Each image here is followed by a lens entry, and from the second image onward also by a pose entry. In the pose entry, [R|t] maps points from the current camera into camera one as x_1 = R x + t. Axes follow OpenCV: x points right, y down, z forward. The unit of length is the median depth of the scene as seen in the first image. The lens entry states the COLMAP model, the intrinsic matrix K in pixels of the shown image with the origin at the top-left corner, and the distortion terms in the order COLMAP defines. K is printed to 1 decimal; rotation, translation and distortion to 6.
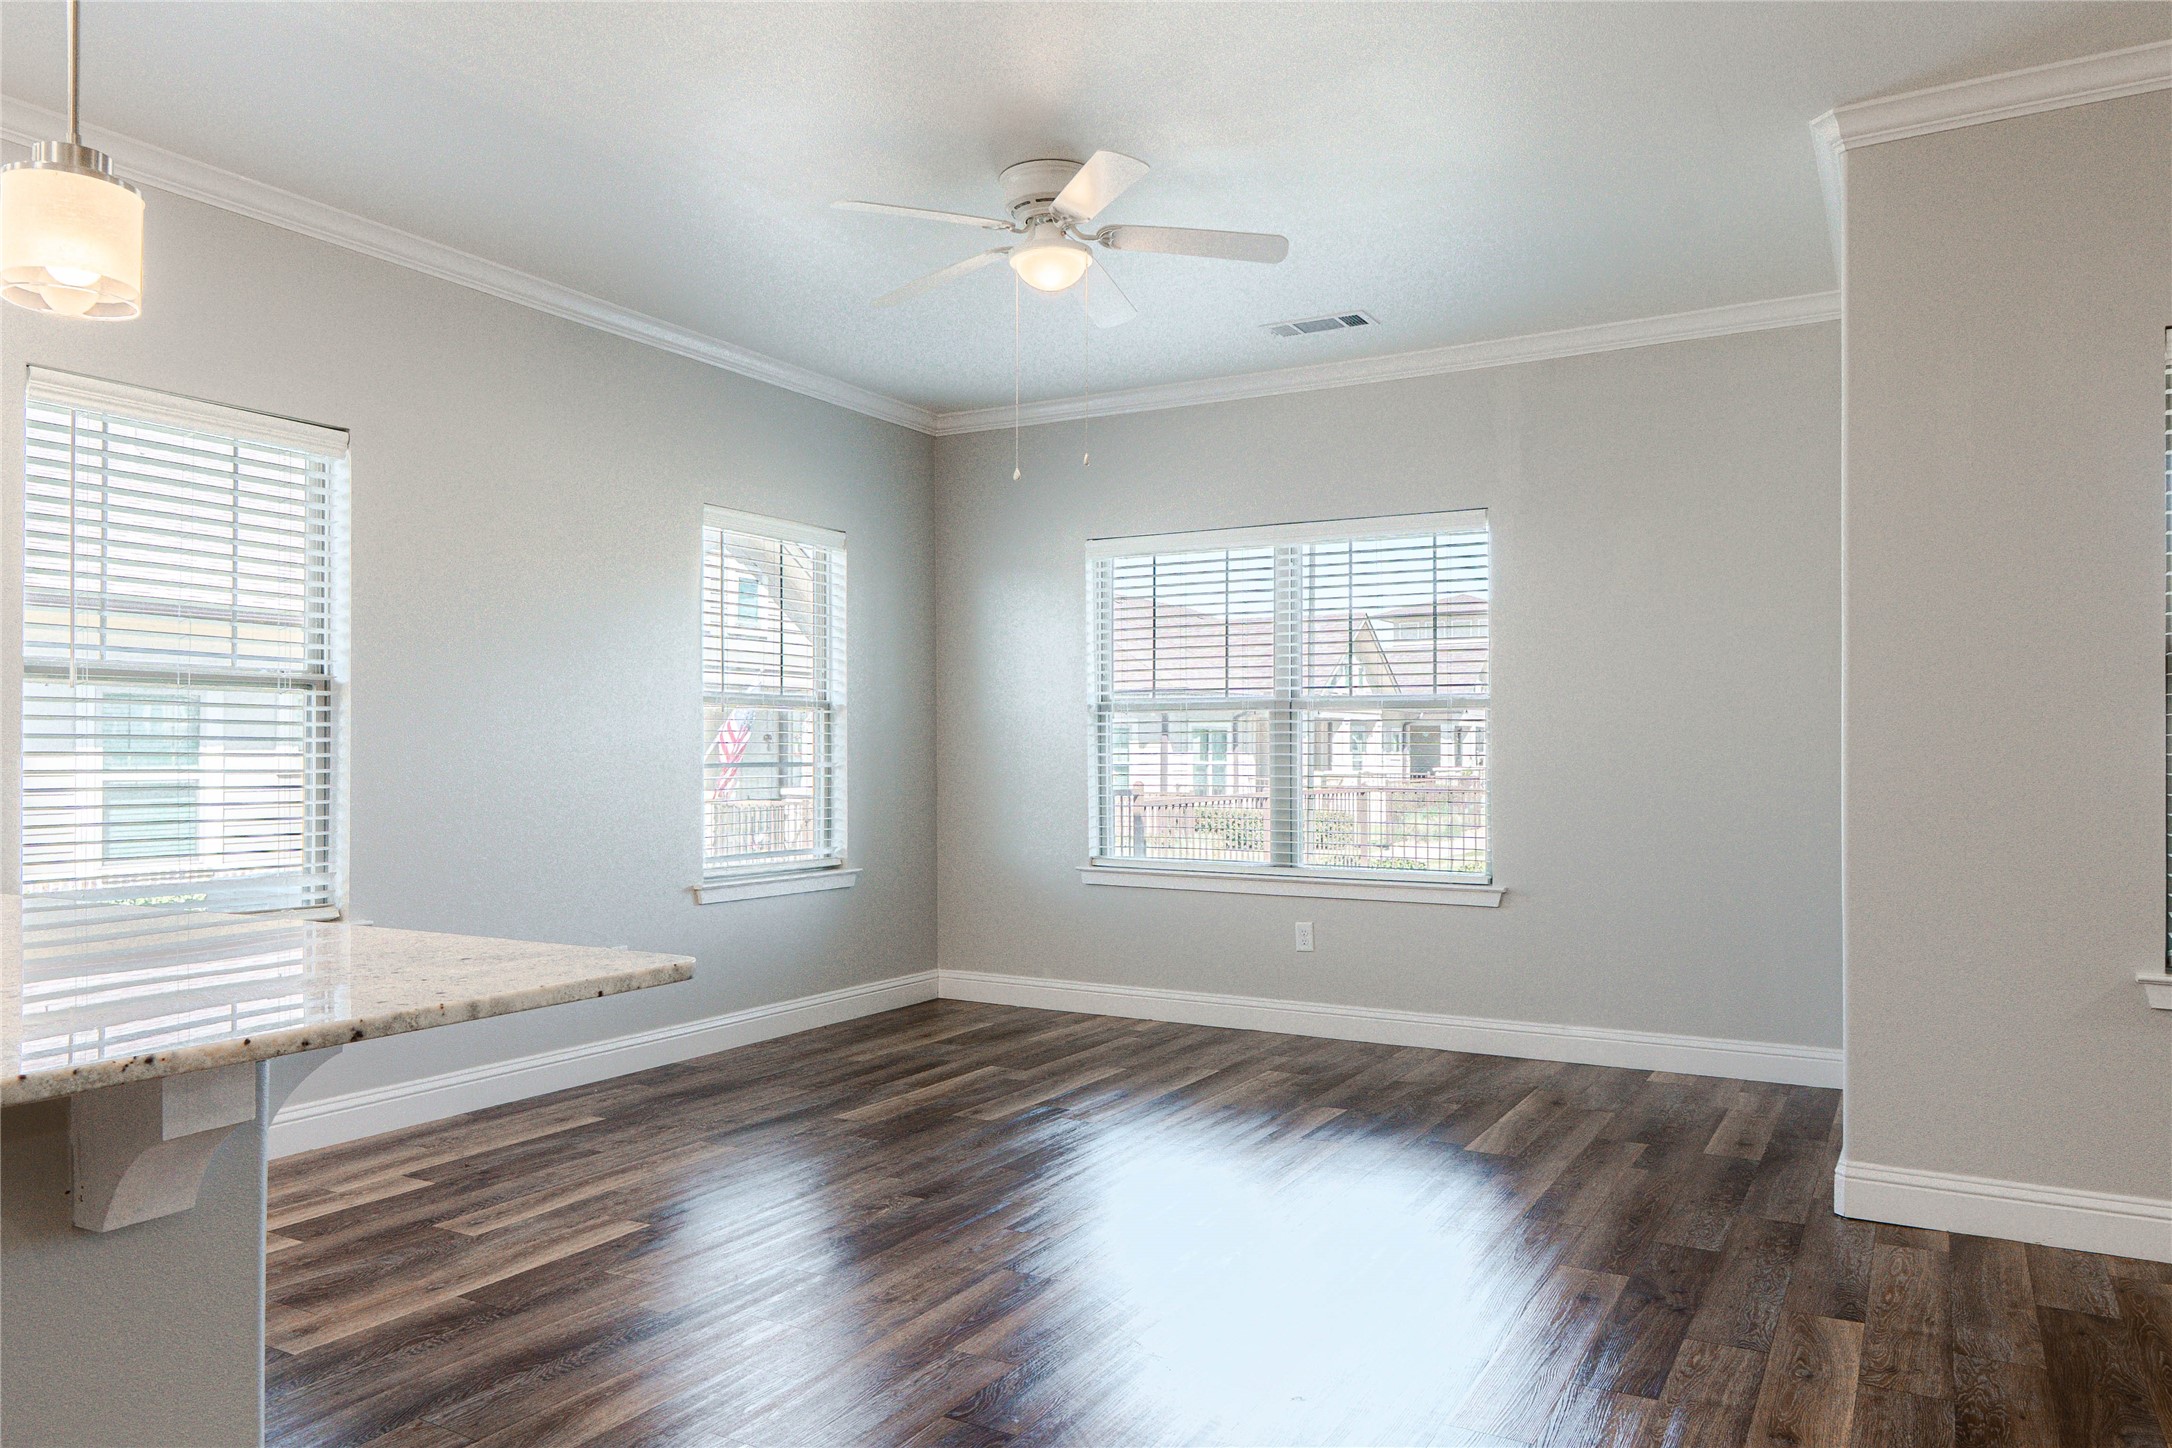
lens RADIAL K [[1494.7, 0, 1082.5], [0, 1494.7, 739.5], [0, 0, 1]] dist [-0.000842, -0.000478]
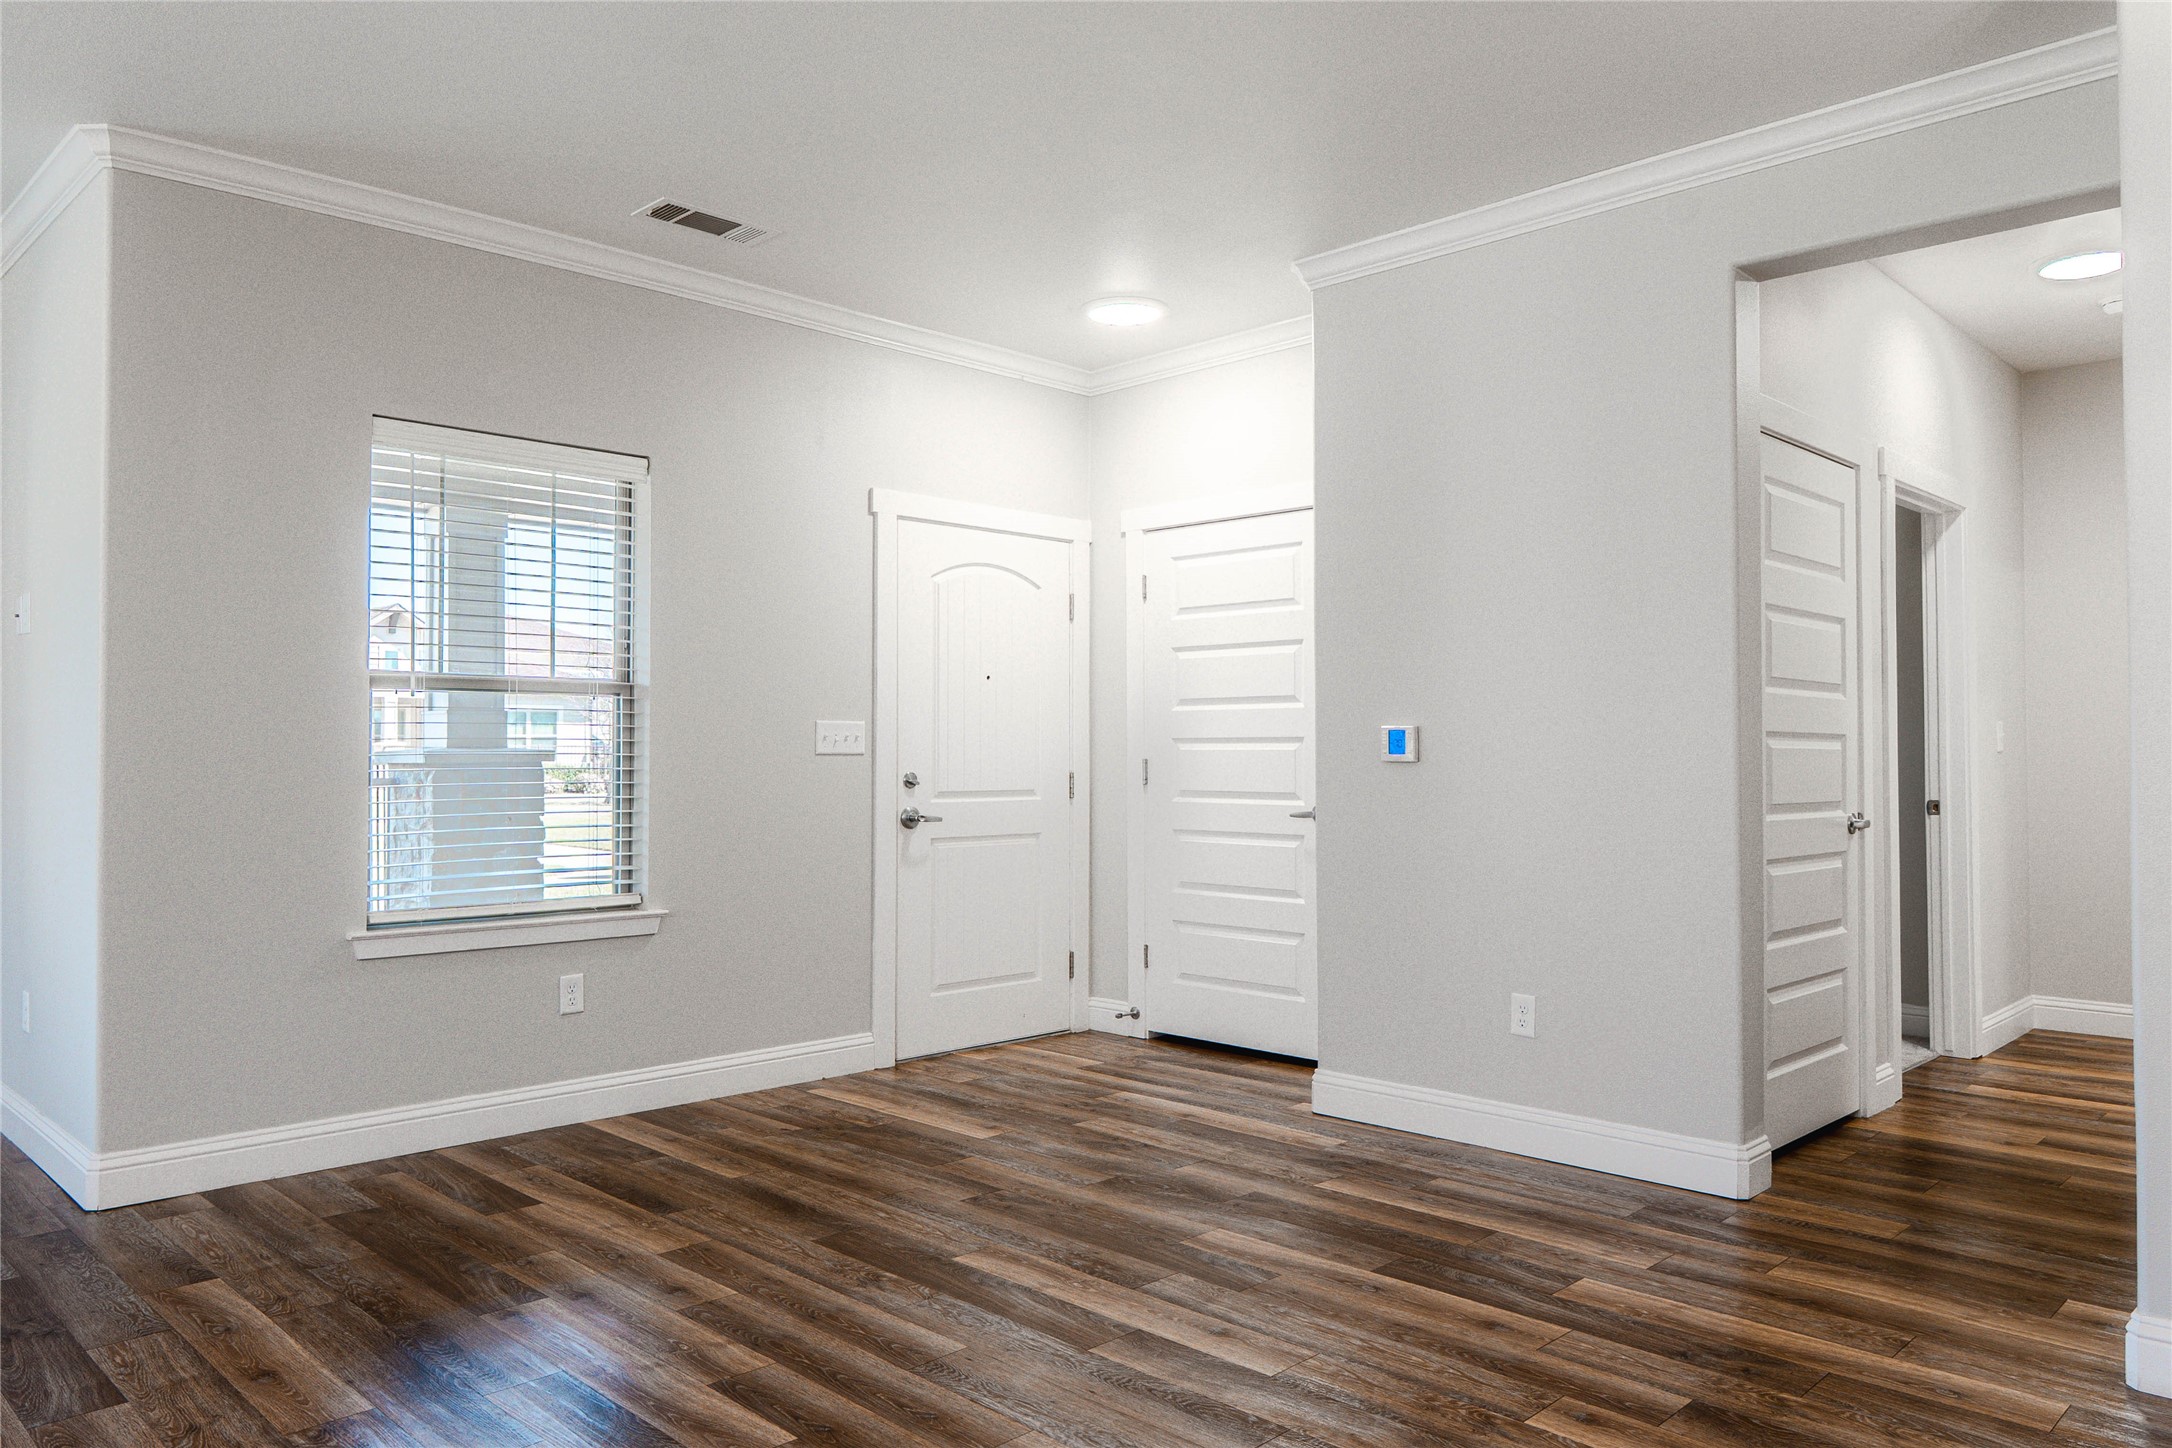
lens RADIAL K [[1494.7, 0, 1082.5], [0, 1494.7, 739.5], [0, 0, 1]] dist [-0.000842, -0.000478]
pose [[0.261845, 0.005944, 0.965092, -0.406774], [-0.007544, 0.999963, -0.004112, -0.003338], [-0.965080, -0.006204, 0.261880, 0.119146]]
